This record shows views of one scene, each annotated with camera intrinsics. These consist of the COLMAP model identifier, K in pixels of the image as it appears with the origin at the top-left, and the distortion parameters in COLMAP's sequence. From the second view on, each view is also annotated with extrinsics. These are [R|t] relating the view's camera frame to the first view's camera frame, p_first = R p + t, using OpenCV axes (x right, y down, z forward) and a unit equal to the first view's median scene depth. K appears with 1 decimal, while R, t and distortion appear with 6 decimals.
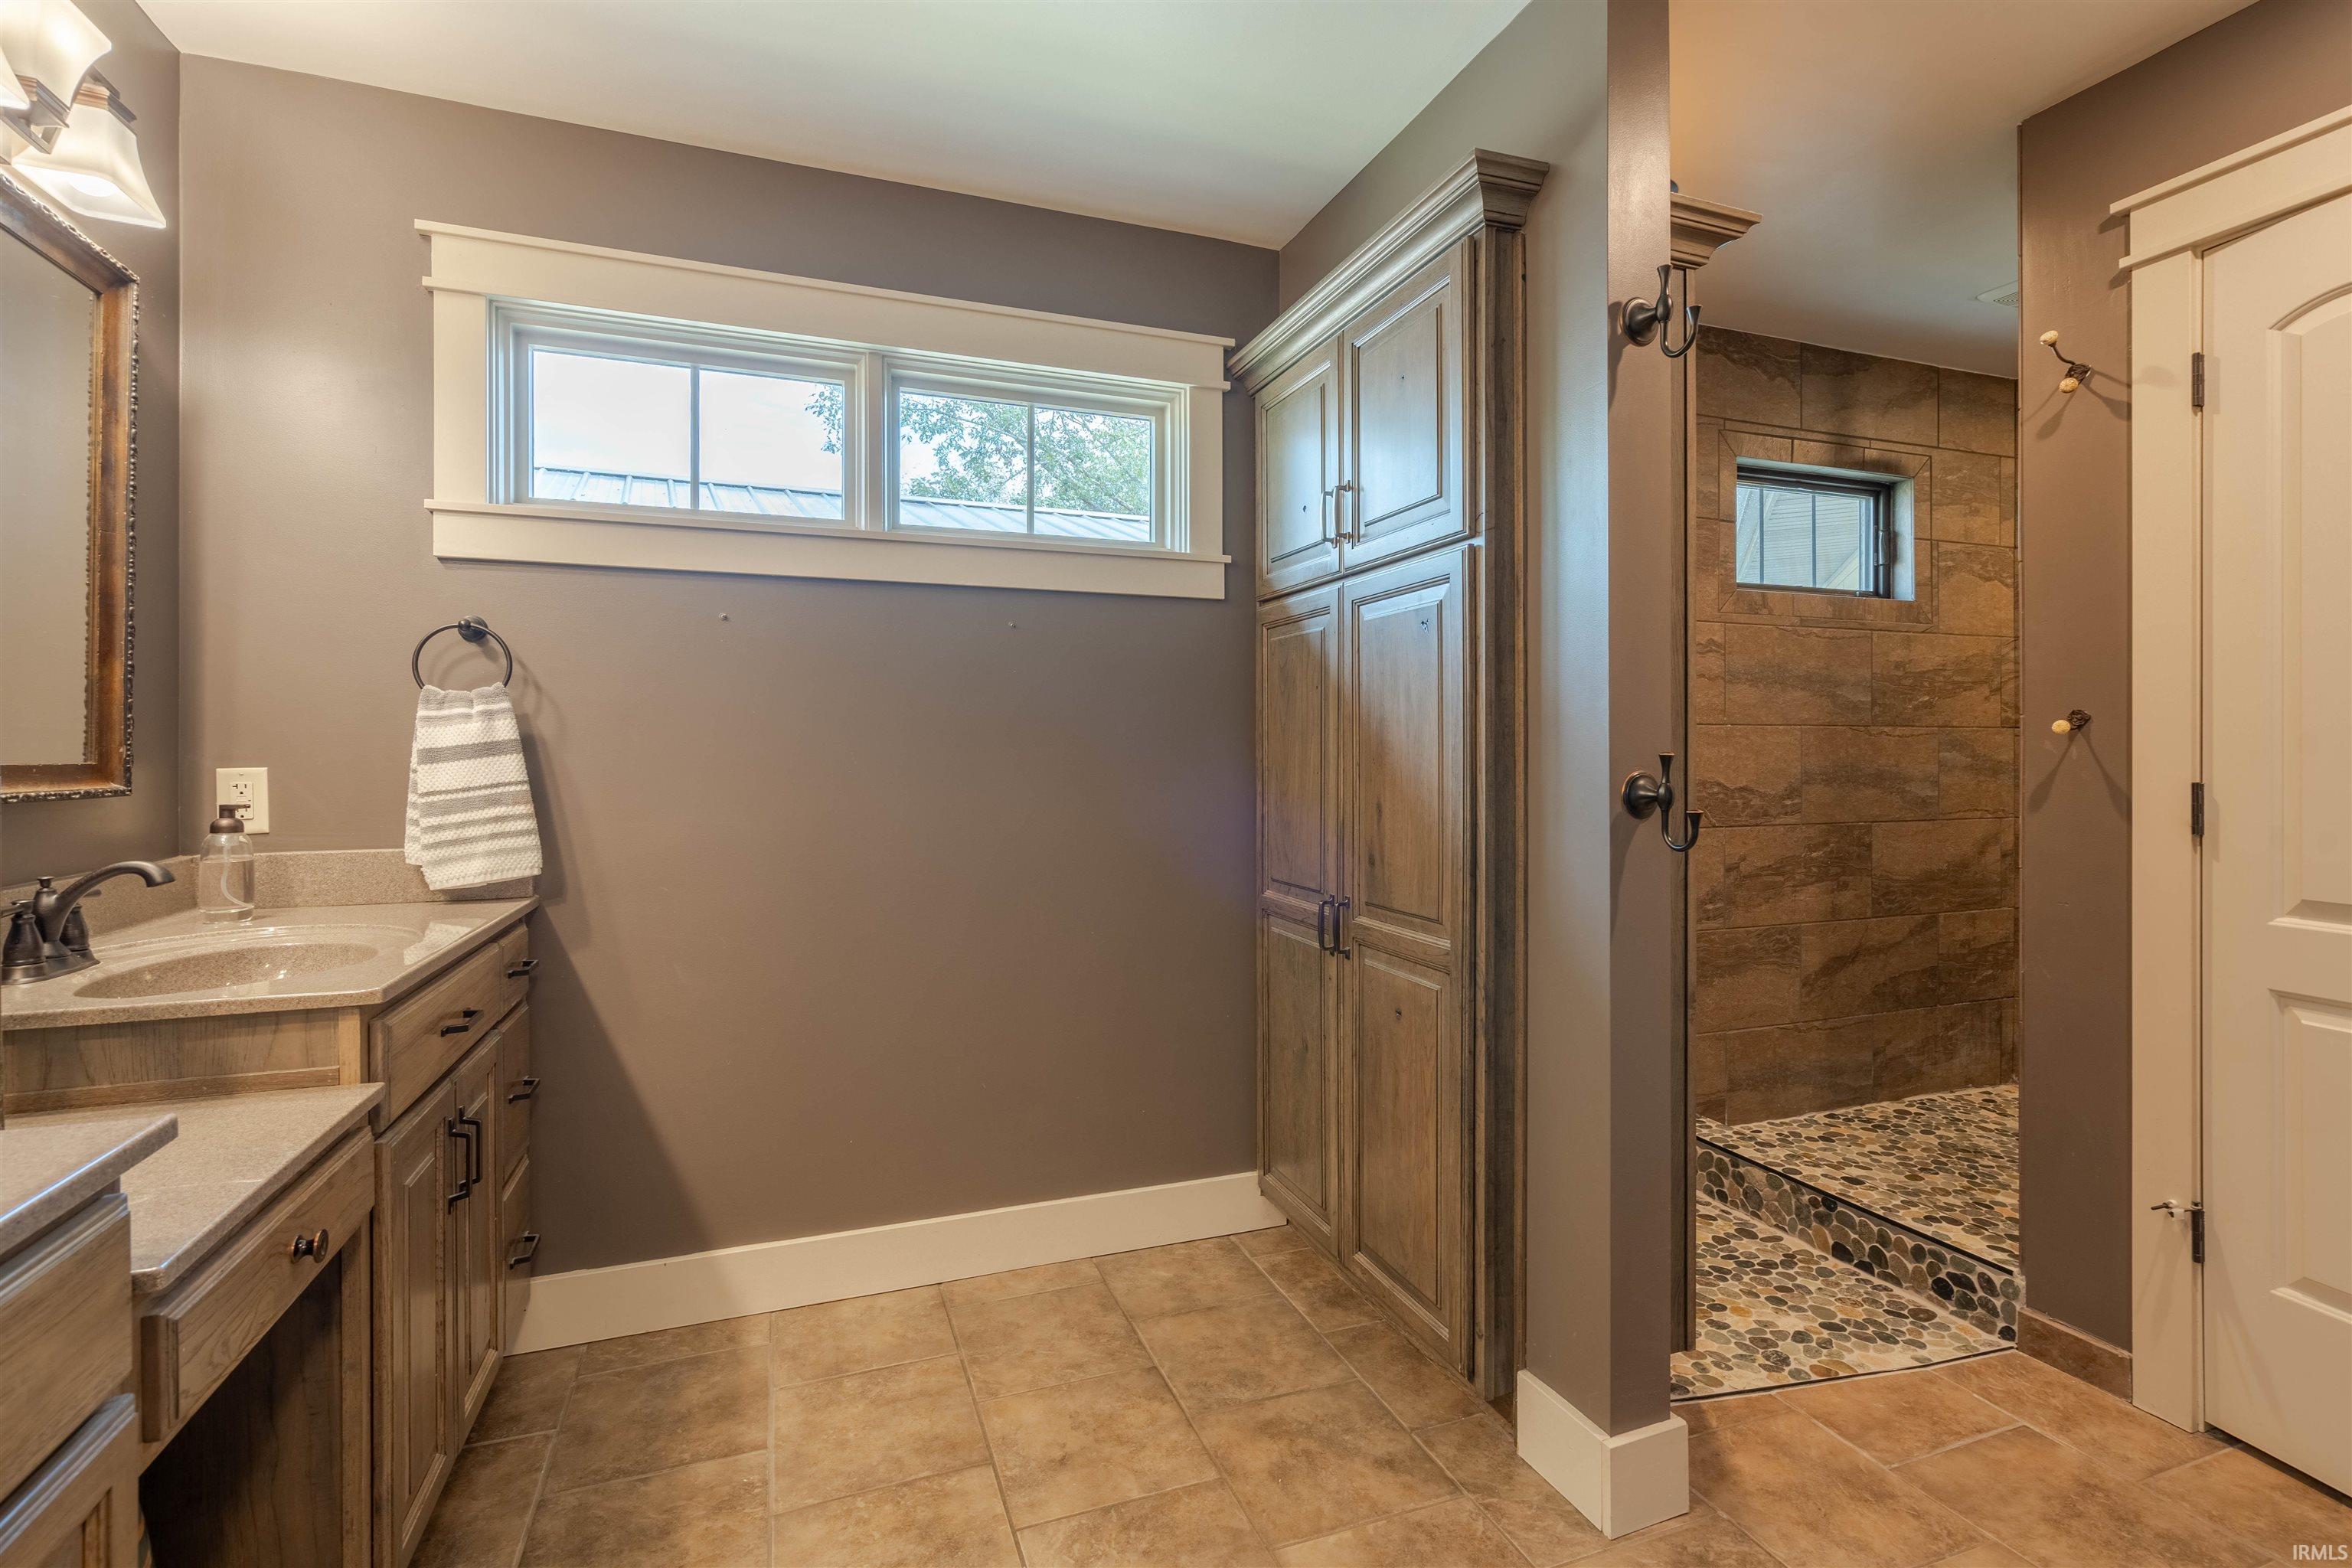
lens RADIAL K [[1080.9, 0, 1181.8], [0, 1080.9, 767.4], [0, 0, 1]] dist [-0.009698, 0.003780]
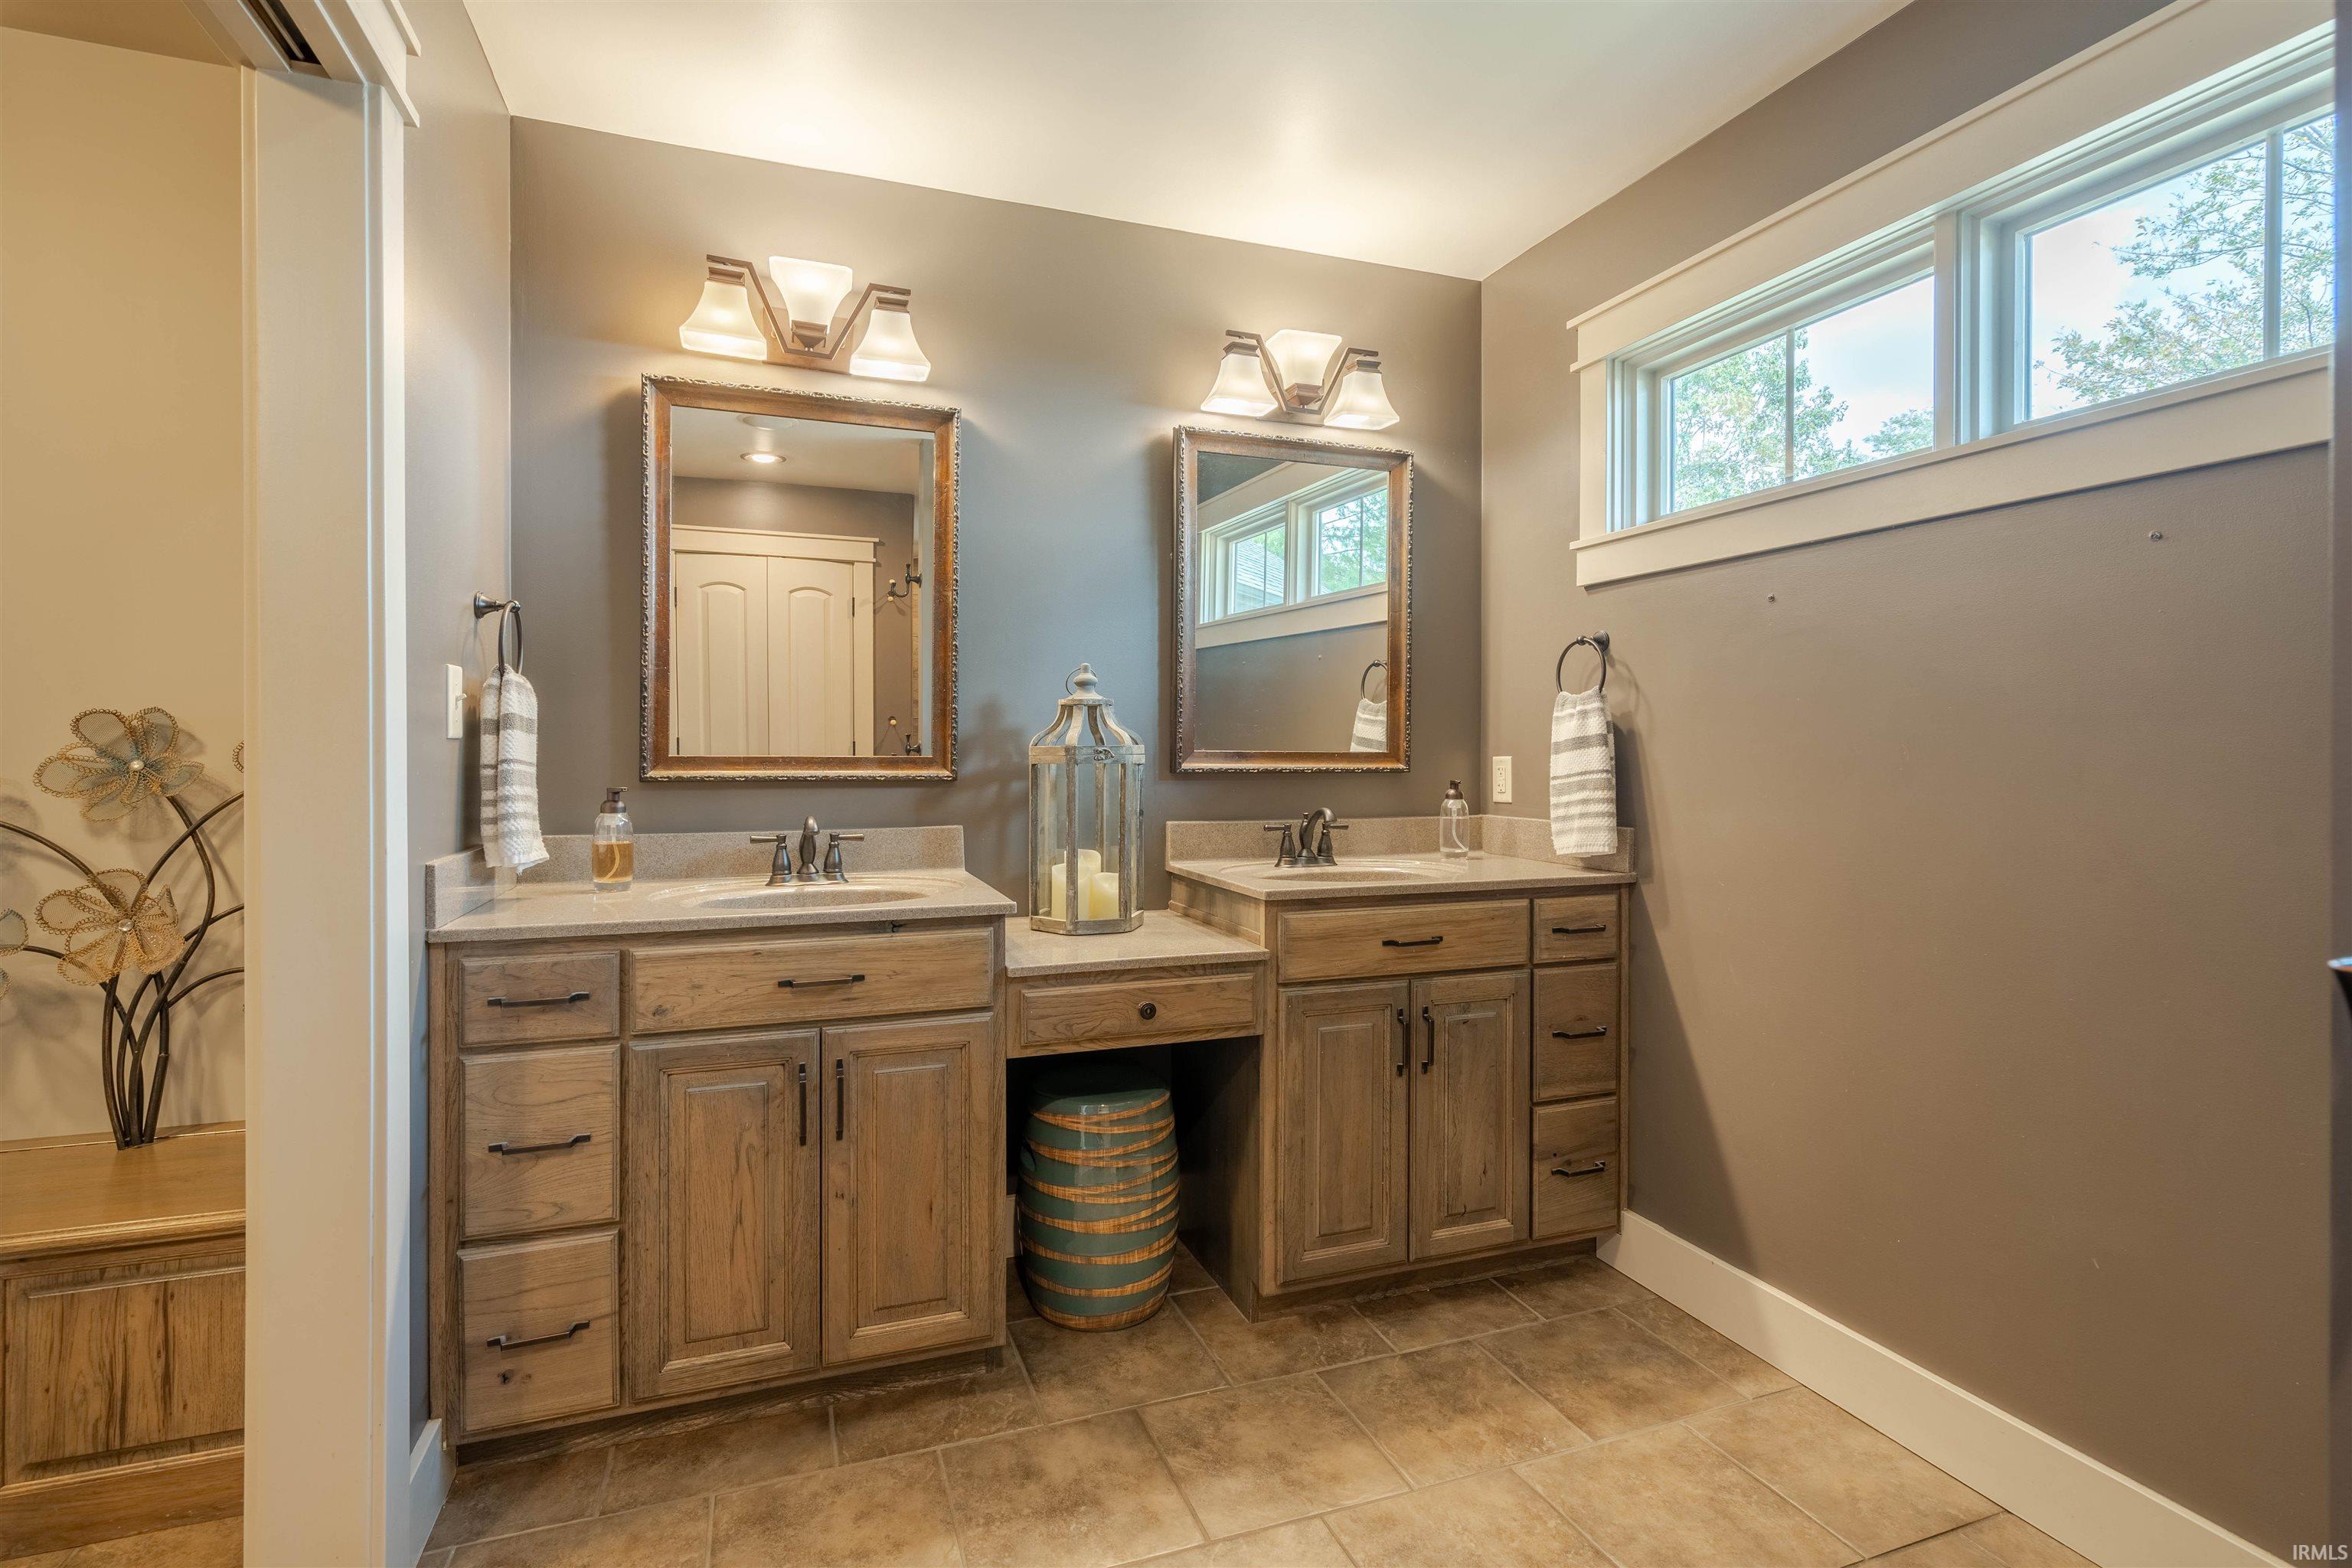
lens RADIAL K [[1080.9, 0, 1176.8], [0, 1080.9, 761.0], [0, 0, 1]] dist [-0.009698, 0.003780]
pose [[-0.009041, 0.012167, -0.999885, 0.547162], [-0.013173, 0.999838, 0.012286, -0.005307], [0.999872, 0.013282, -0.008879, 0.550021]]
